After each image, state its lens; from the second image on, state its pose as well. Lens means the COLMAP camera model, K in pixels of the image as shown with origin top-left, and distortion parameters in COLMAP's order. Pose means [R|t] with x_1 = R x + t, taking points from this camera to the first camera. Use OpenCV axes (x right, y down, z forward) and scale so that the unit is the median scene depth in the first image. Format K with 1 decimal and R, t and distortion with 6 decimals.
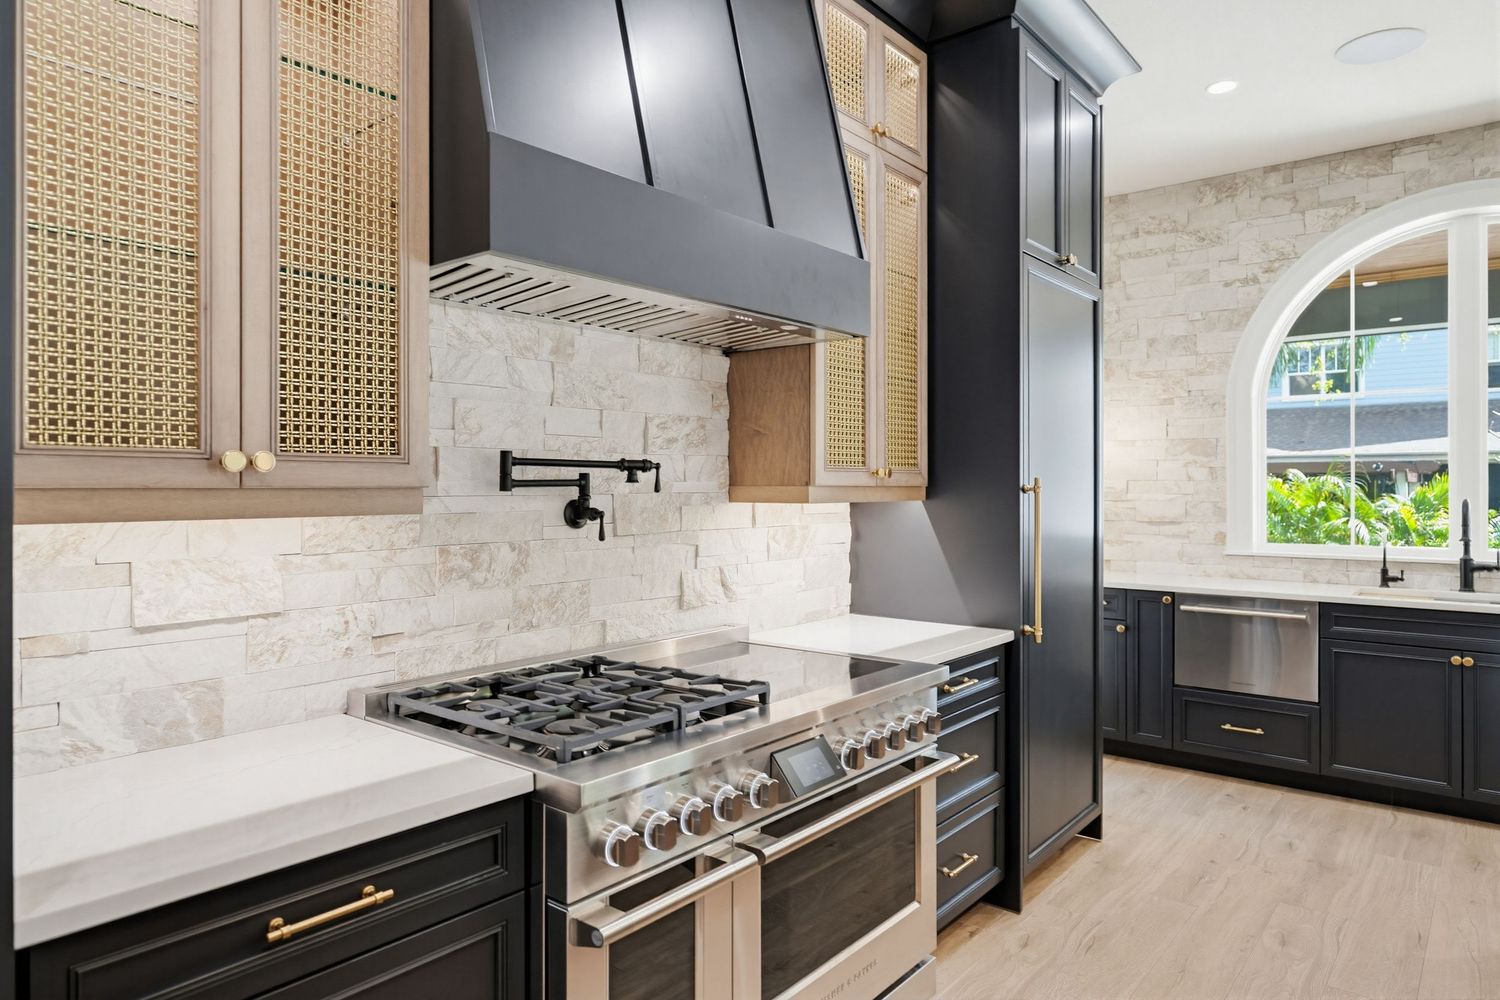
lens RADIAL K [[919.6, 0, 747.5], [0, 919.6, 492.4], [0, 0, 1]] dist [-0.006049, -0.000514]
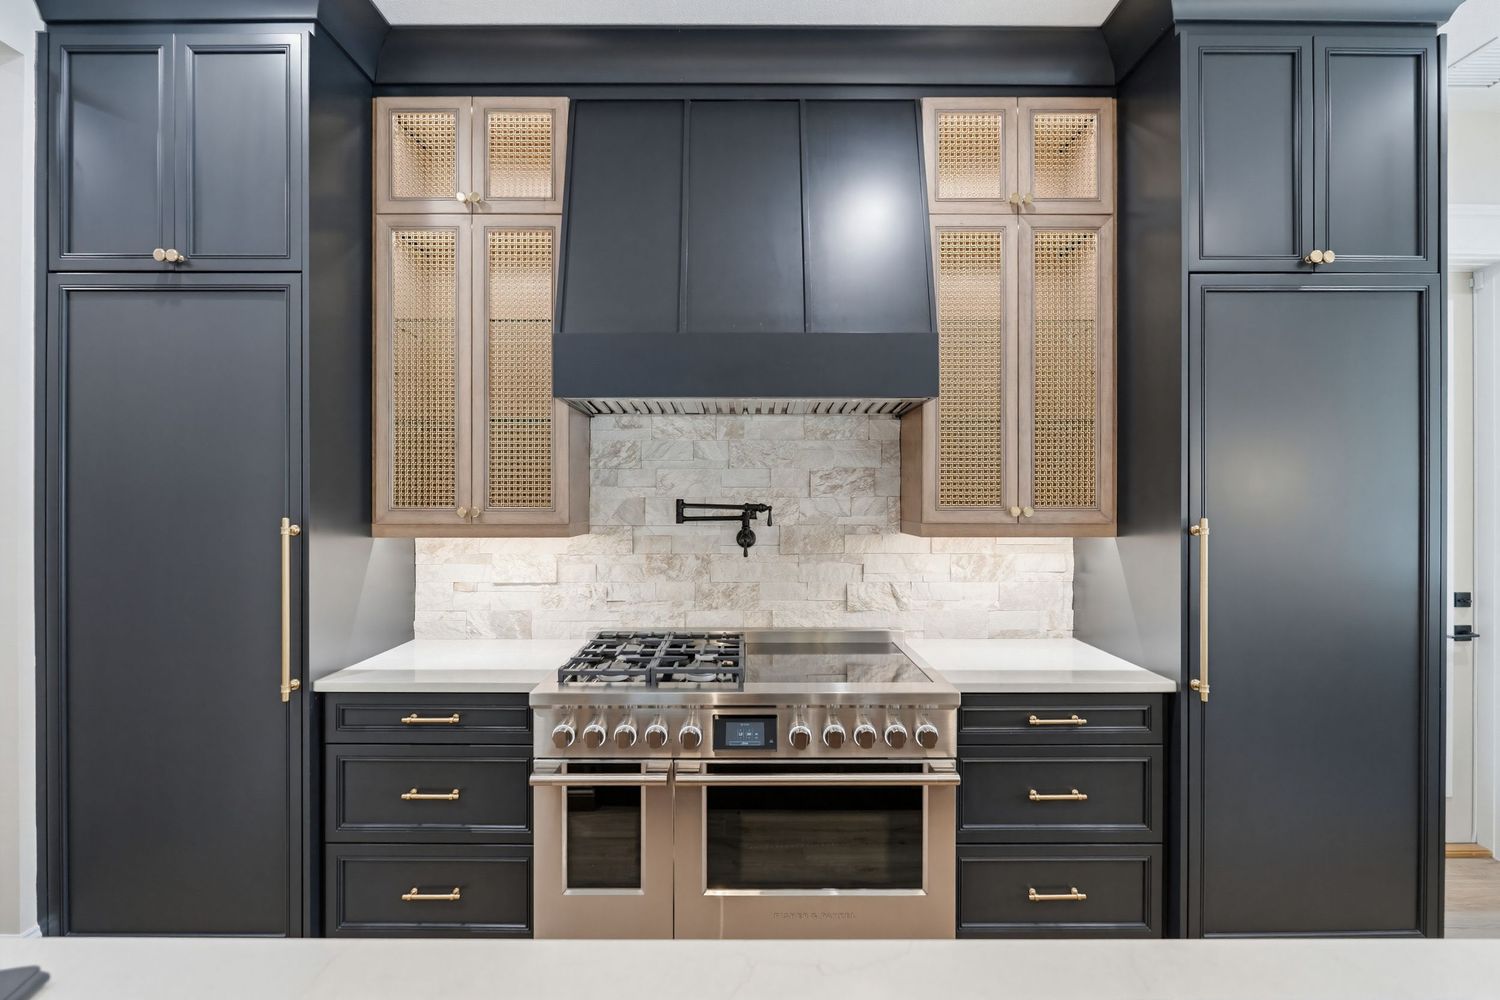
lens RADIAL K [[673.3, 0, 748.4], [0, 673.3, 504.0], [0, 0, 1]] dist [-0.002065, -0.001254]
pose [[0.640227, 0.007666, -0.768148, 0.685162], [-0.005849, 0.999970, 0.005104, -0.039881], [0.768164, 0.001225, 0.640252, 0.290767]]
